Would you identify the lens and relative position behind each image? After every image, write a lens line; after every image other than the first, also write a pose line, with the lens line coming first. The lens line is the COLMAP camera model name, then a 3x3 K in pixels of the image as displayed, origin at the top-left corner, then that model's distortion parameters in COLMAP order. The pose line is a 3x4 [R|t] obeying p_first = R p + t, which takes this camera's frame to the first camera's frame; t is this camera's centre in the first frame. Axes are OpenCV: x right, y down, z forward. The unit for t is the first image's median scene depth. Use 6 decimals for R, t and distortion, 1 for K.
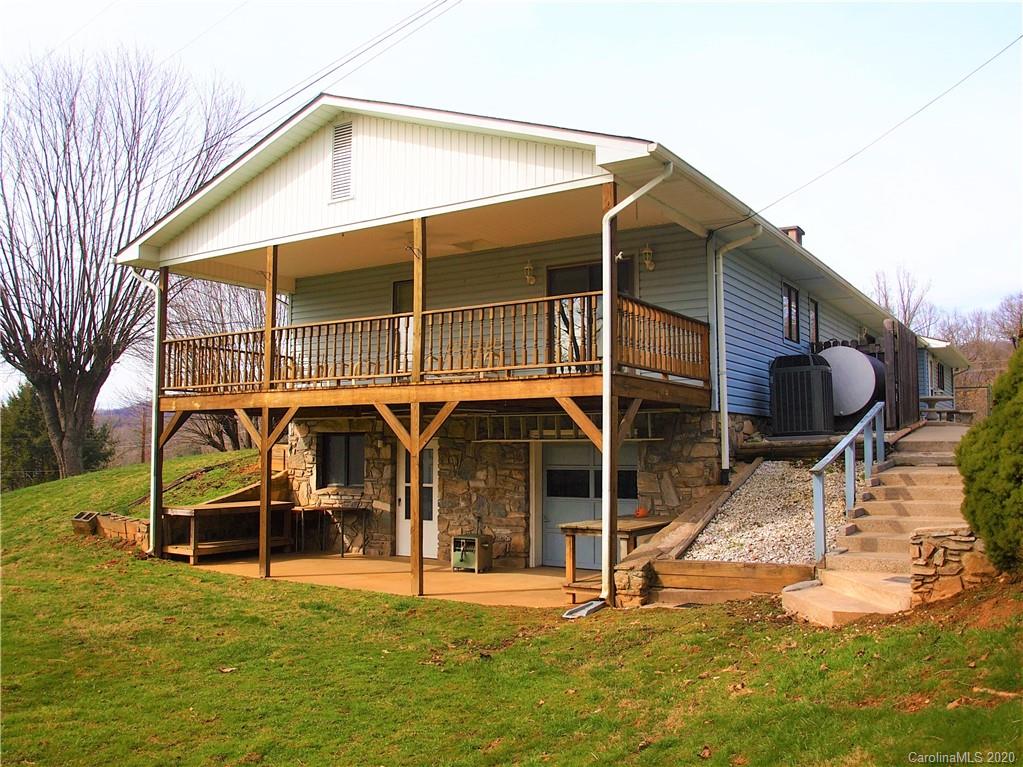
lens RADIAL K [[861.1, 0, 511.5], [0, 861.1, 383.5], [0, 0, 1]] dist [-0.102980, 0.066369]
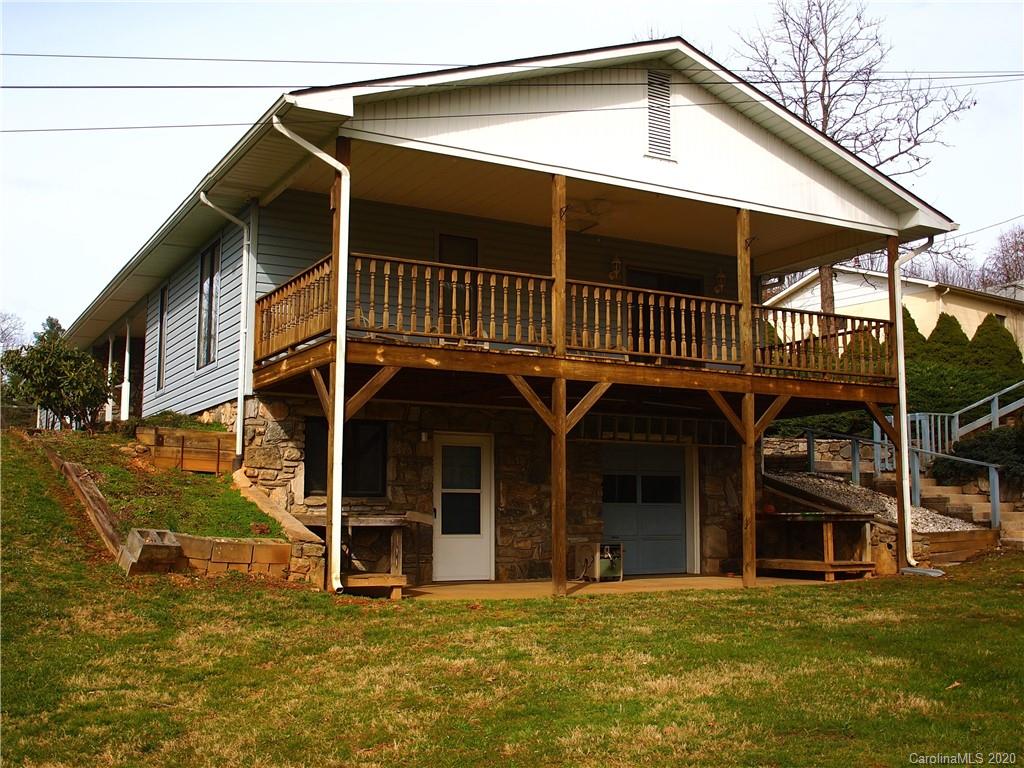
lens RADIAL K [[1097.1, 0, 512.0], [0, 1097.1, 384.0], [0, 0, 1]] dist [-0.098368, -0.008419]
pose [[0.488562, 0.105490, 0.866129, -1.114392], [-0.072058, 0.994152, -0.080437, 0.110663], [-0.869548, -0.023113, 0.493307, 0.514276]]
